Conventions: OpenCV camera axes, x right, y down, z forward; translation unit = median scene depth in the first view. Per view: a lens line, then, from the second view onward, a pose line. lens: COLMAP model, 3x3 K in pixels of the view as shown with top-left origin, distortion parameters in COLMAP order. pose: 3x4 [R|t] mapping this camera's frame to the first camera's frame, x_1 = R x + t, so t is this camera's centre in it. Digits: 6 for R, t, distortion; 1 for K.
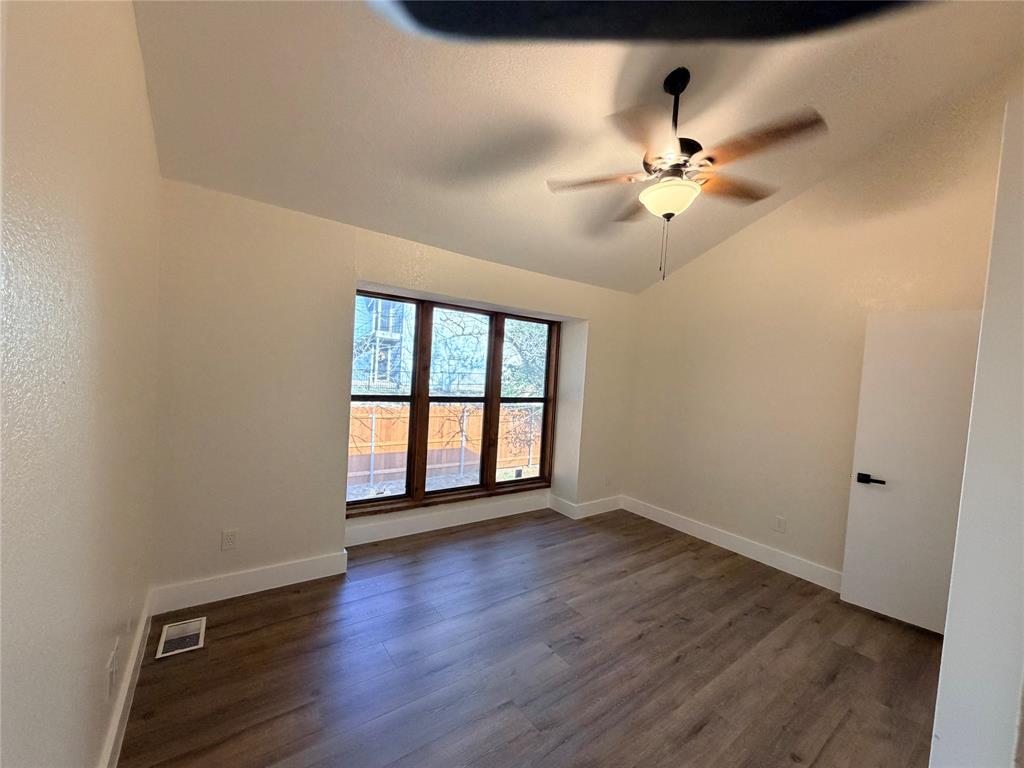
lens RADIAL K [[406.1, 0, 512.9], [0, 406.1, 388.1], [0, 0, 1]] dist [0.000404, 0.000134]
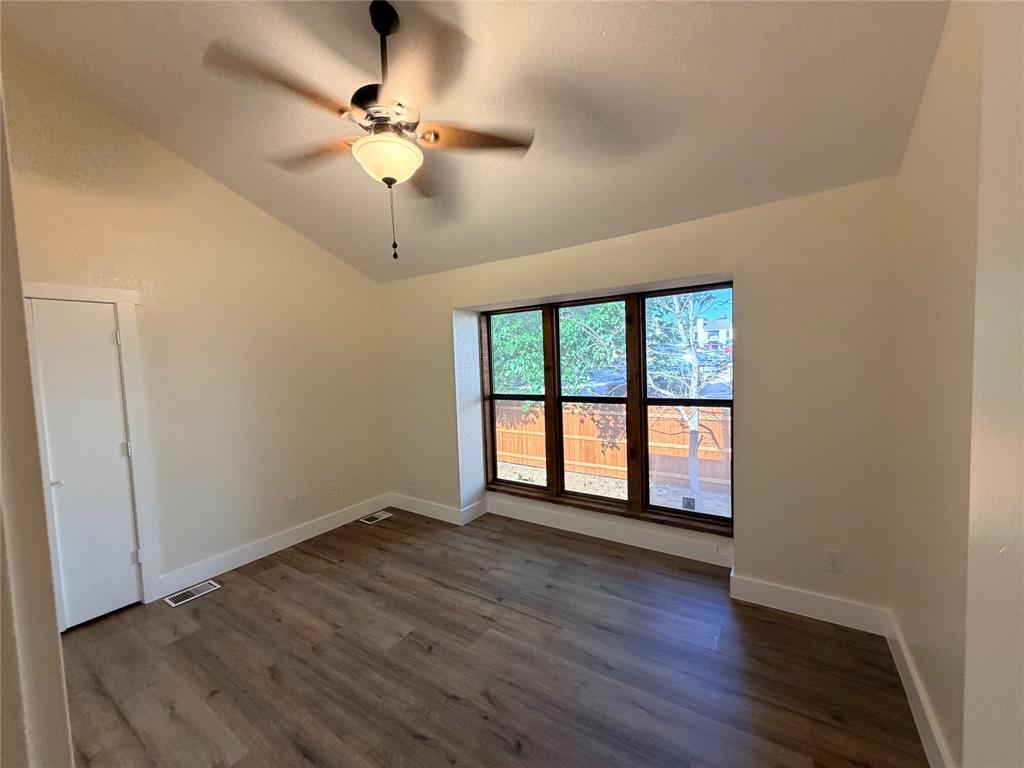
lens RADIAL K [[406.0, 0, 512.0], [0, 406.0, 384.0], [0, 0, 1]] dist [0.000659, -0.011591]
pose [[0.337762, -0.031871, -0.940692, 0.776214], [0.003723, 0.999464, -0.032525, 0.025526], [0.941224, 0.007483, 0.337700, 0.591995]]
